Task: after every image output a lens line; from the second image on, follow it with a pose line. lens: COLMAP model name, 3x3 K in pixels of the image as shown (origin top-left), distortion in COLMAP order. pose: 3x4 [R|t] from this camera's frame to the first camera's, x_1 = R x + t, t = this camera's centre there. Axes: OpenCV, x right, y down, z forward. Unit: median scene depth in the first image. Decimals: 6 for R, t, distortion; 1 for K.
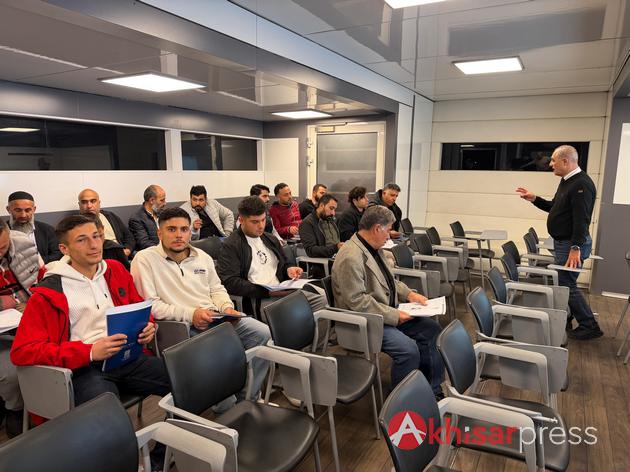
lens RADIAL K [[440.5, 0, 314.4], [0, 440.5, 237.2], [0, 0, 1]] dist [0.056300, -0.061863]
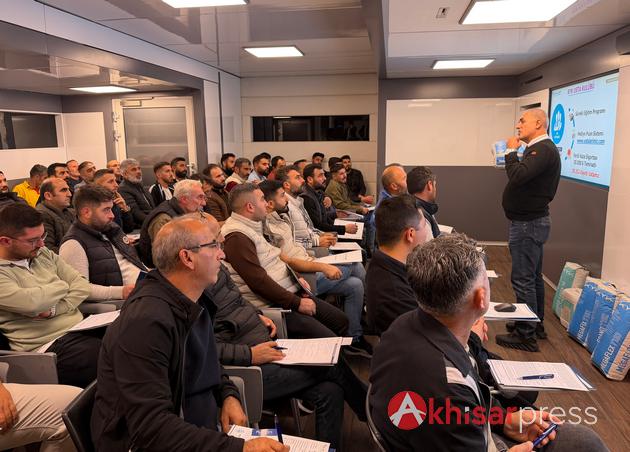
lens RADIAL K [[469.2, 0, 313.9], [0, 469.2, 206.2], [0, 0, 1]] dist [0.054067, -0.057002]
pose [[0.938920, -0.077171, 0.335372, 0.034987], [0.082057, 0.996628, -0.000403, 0.020703], [-0.334210, 0.027898, 0.942086, -0.137303]]
